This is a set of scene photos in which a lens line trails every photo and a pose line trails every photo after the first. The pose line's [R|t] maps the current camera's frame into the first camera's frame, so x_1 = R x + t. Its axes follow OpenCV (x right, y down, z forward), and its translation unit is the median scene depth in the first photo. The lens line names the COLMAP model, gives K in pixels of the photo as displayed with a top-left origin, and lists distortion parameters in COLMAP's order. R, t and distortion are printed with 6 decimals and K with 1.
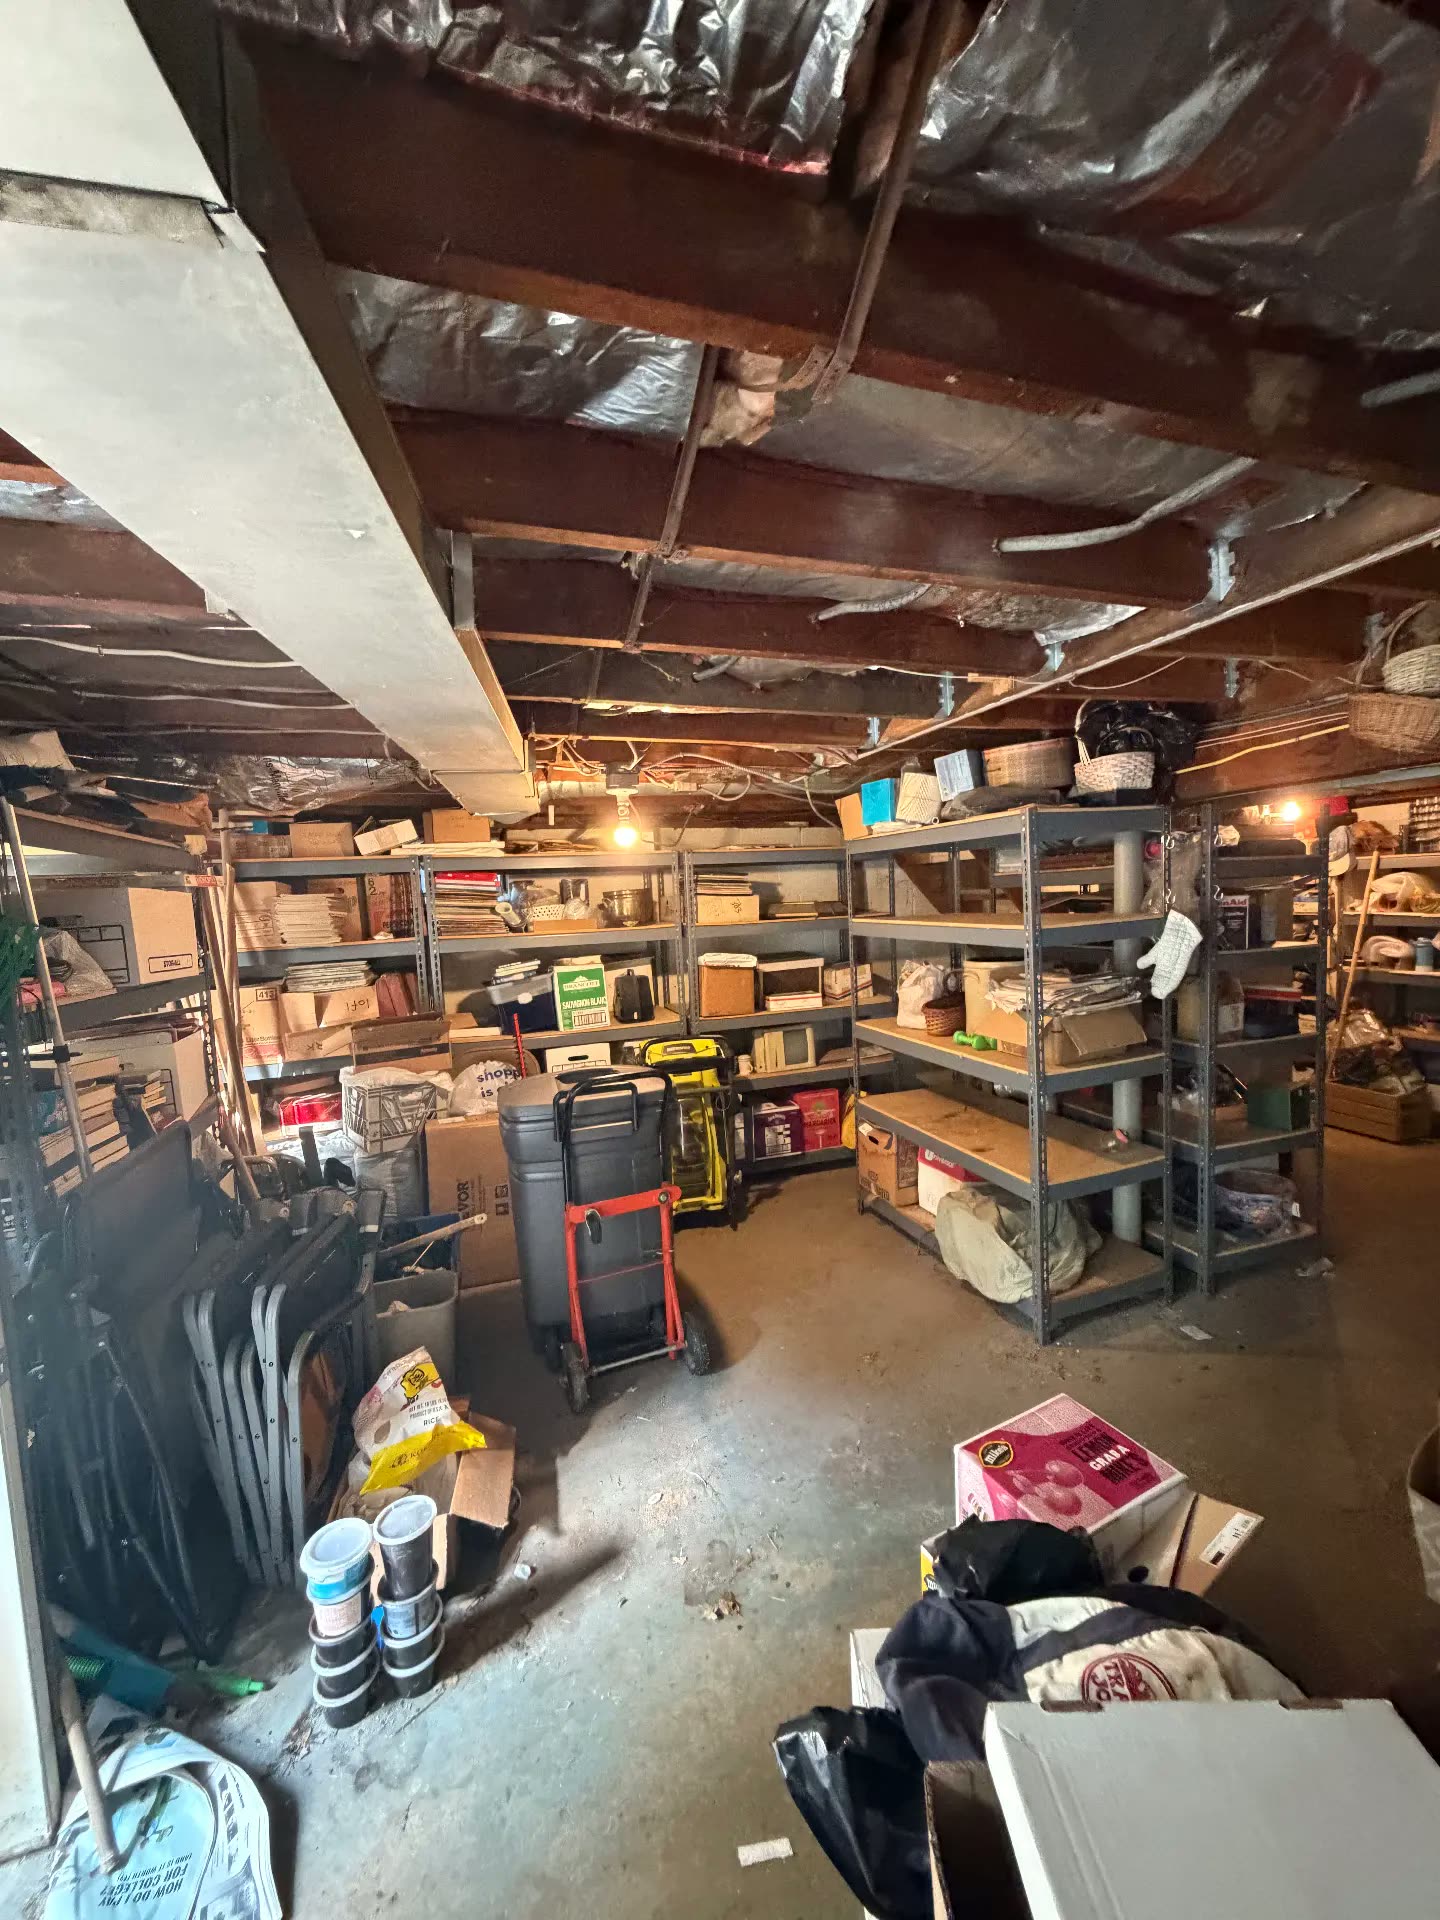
lens RADIAL K [[768.0, 0, 722.0], [0, 768.0, 956.2], [0, 0, 1]] dist [0.002671, 0.000408]
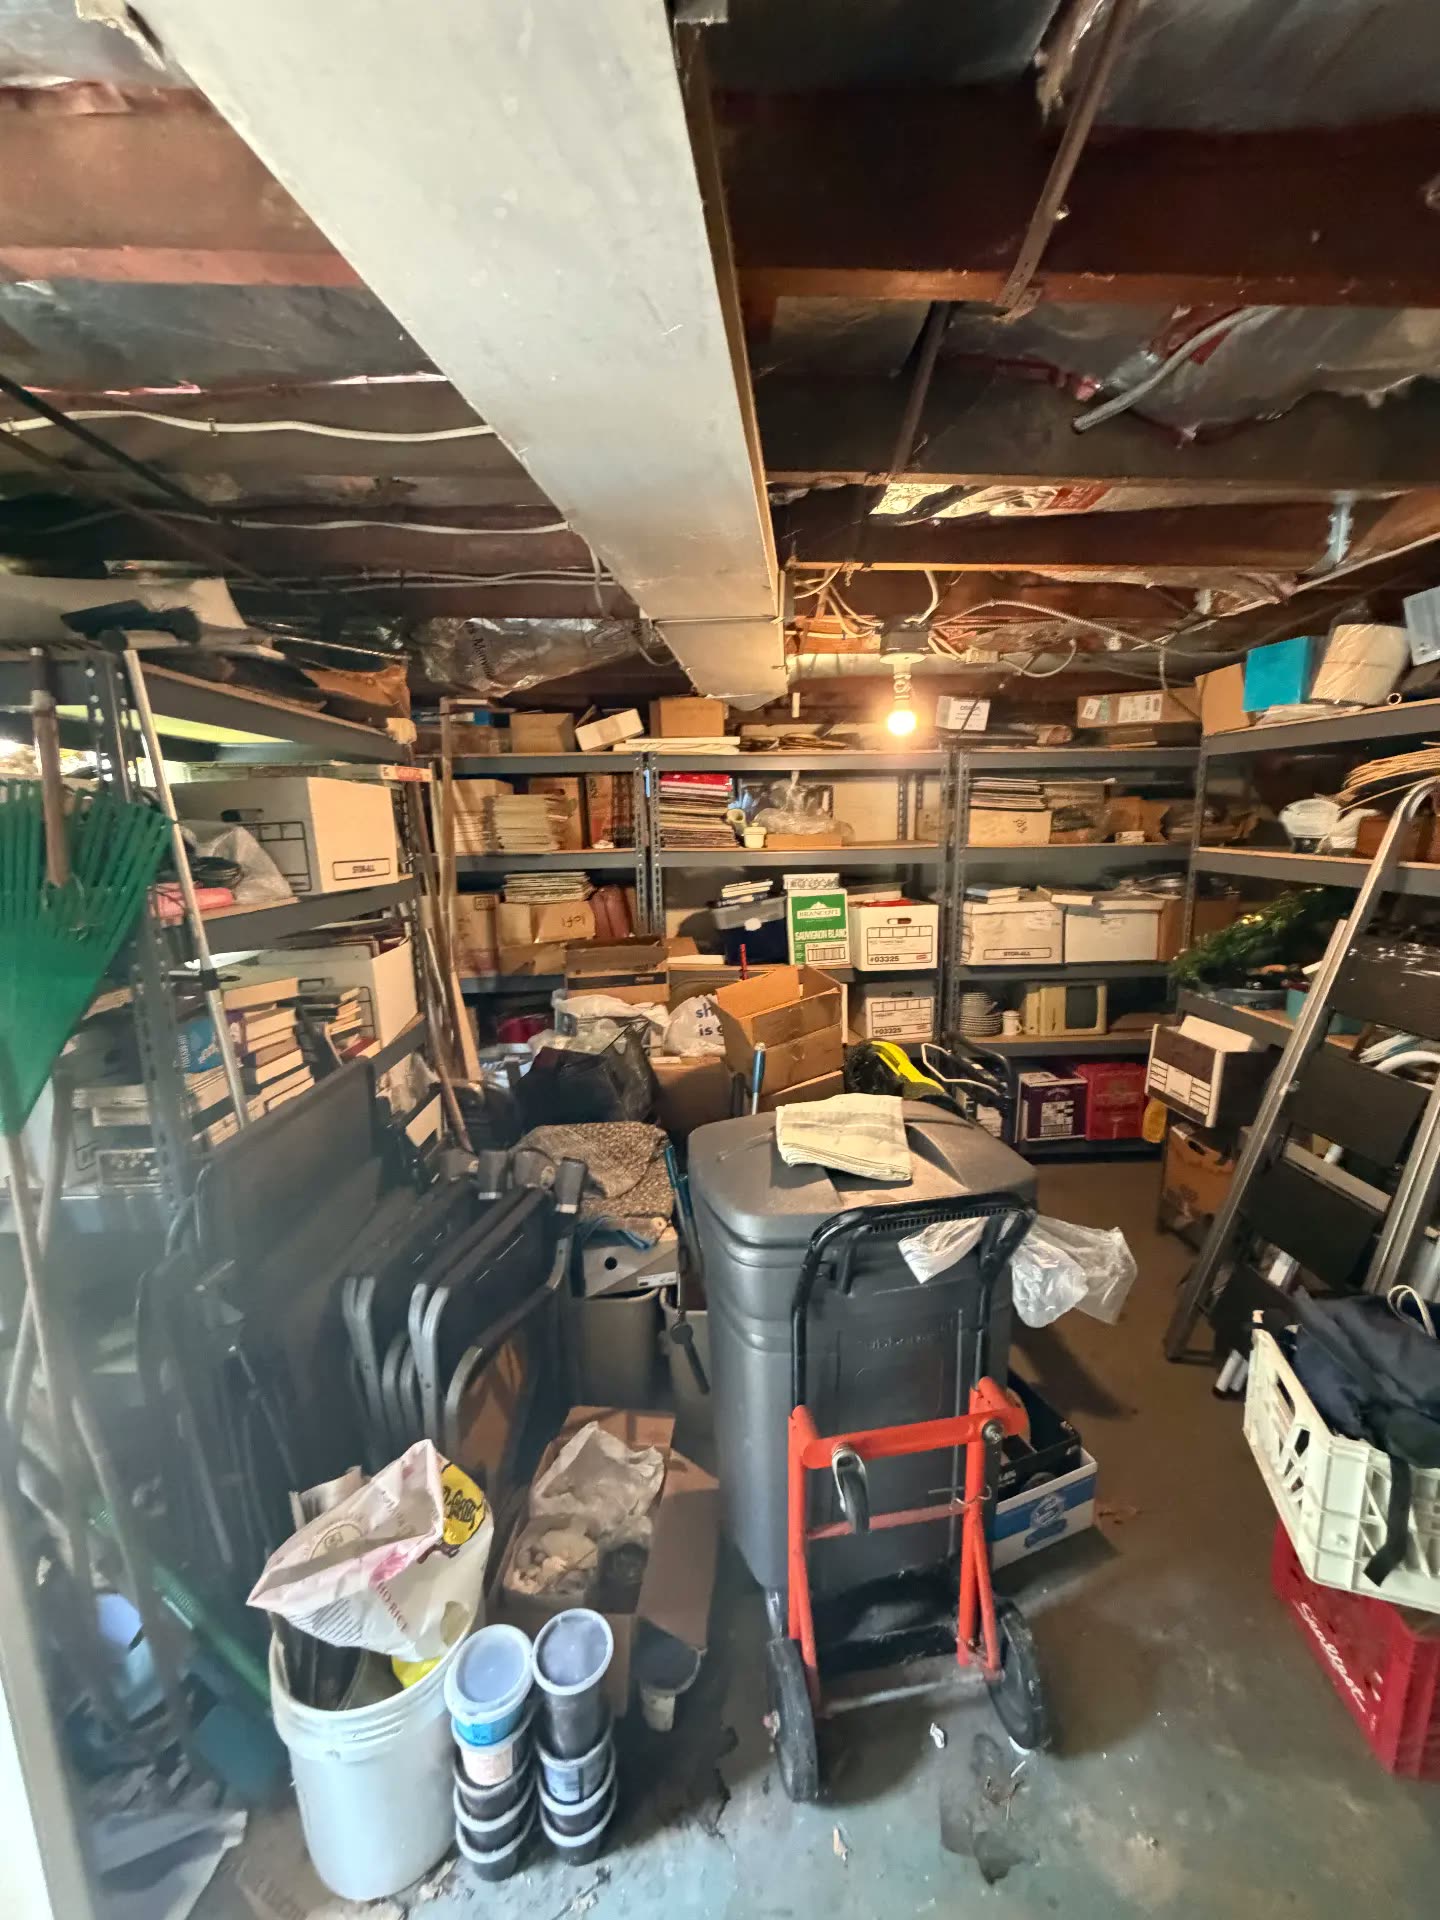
lens RADIAL K [[768.0, 0, 723.7], [0, 768.0, 956.2], [0, 0, 1]] dist [0.002671, 0.000408]
pose [[0.959129, 0.080430, -0.271298, -0.071759], [-0.050117, 0.991881, 0.116874, -0.011869], [0.278496, -0.098501, 0.955373, 0.230025]]
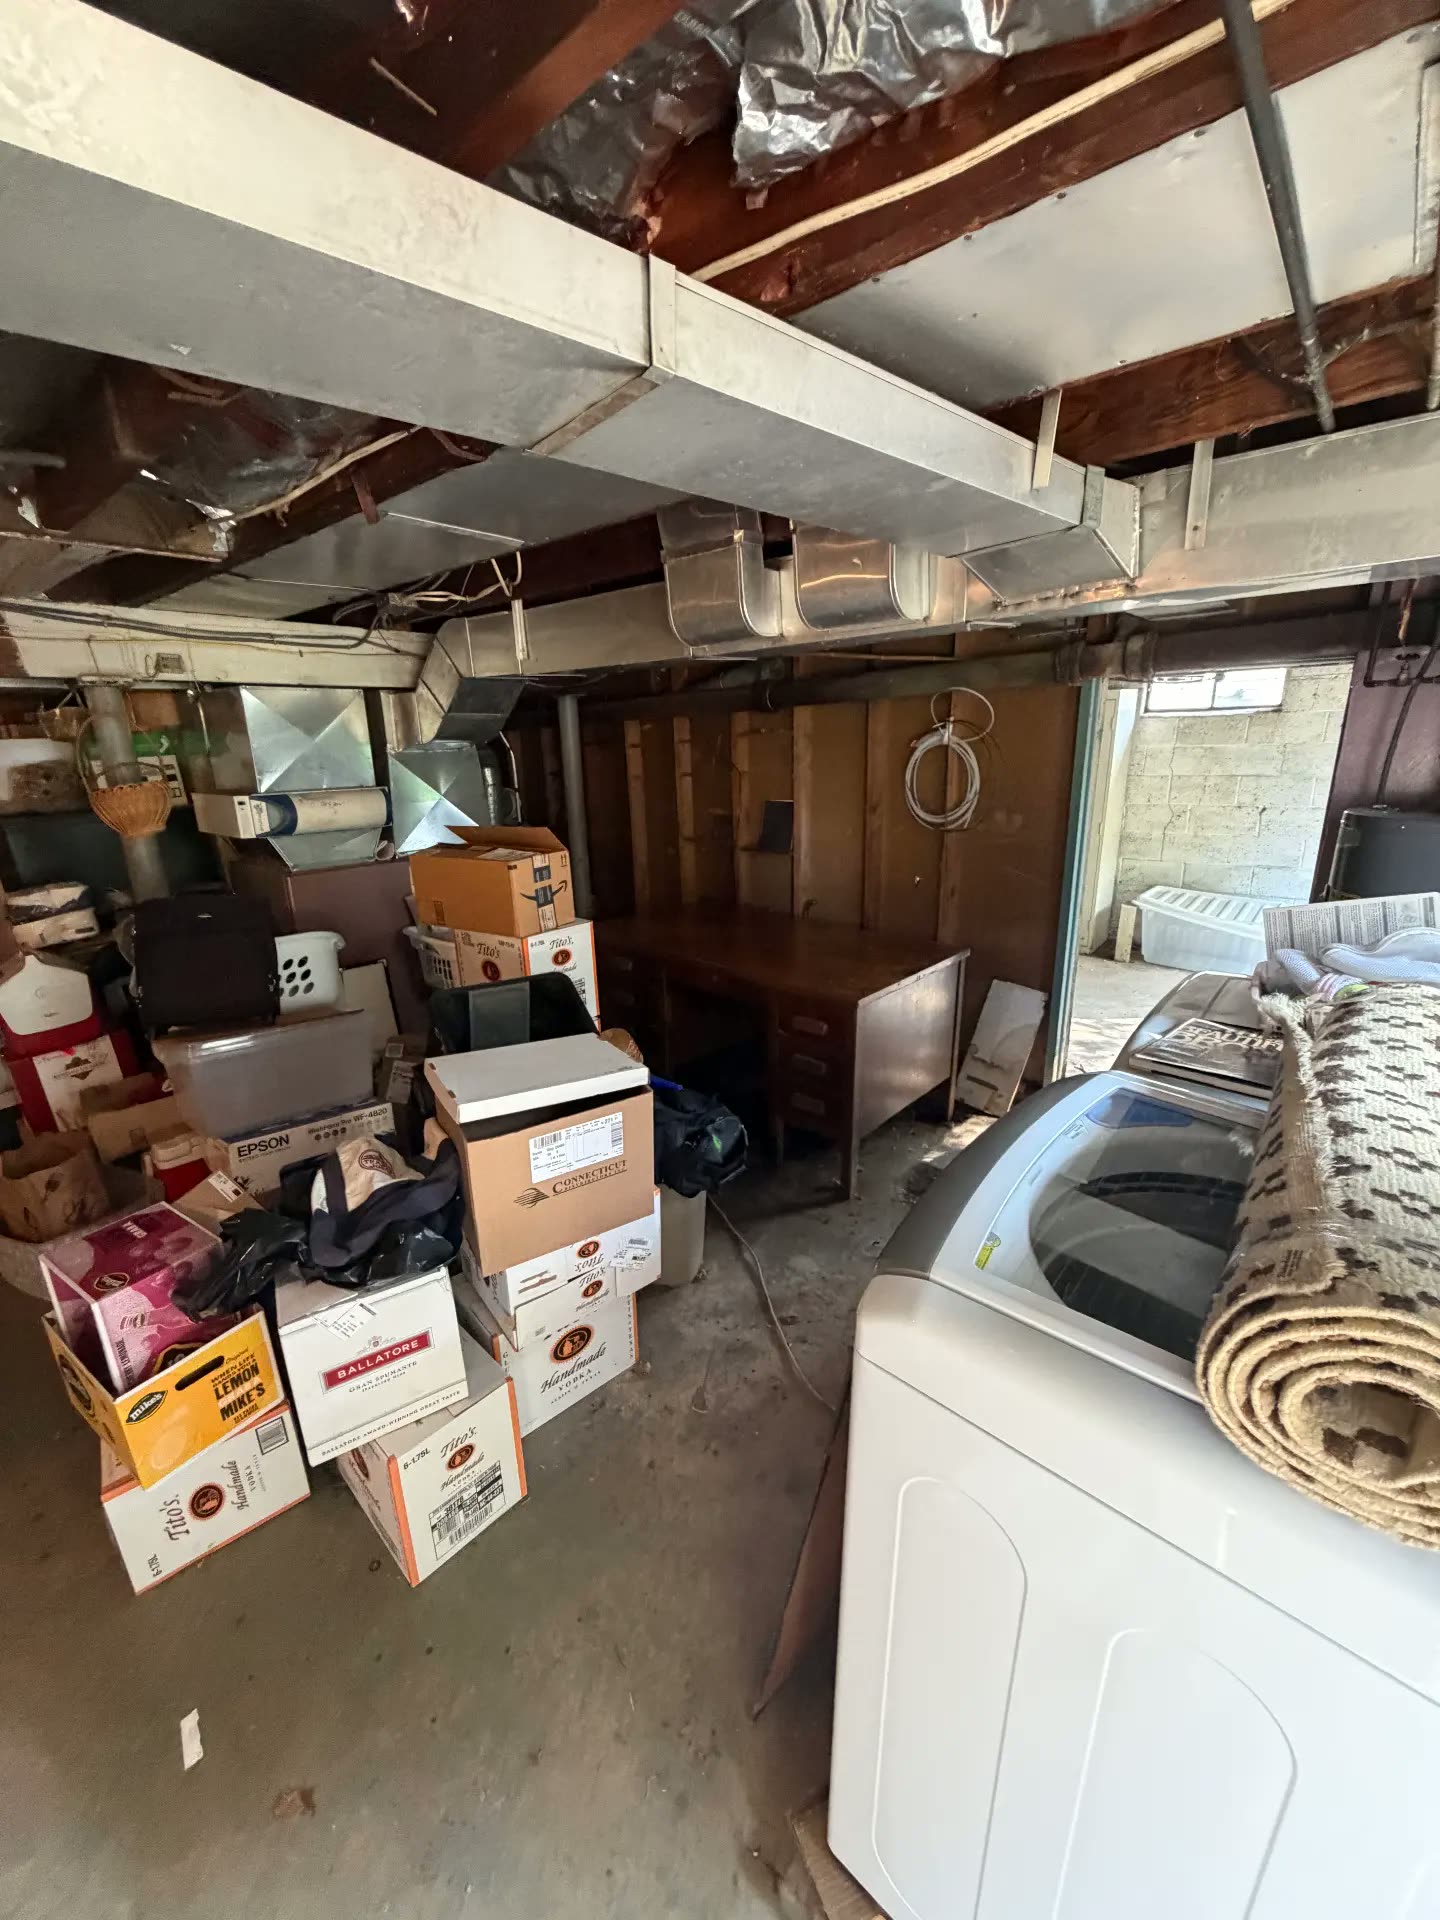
lens RADIAL K [[768.0, 0, 720.4], [0, 768.0, 959.9], [0, 0, 1]] dist [0.002671, 0.000408]
pose [[-0.505068, -0.186779, 0.842627, -0.454834], [0.118509, 0.952047, 0.282067, -0.014943], [-0.854905, 0.242322, -0.458714, 0.287206]]
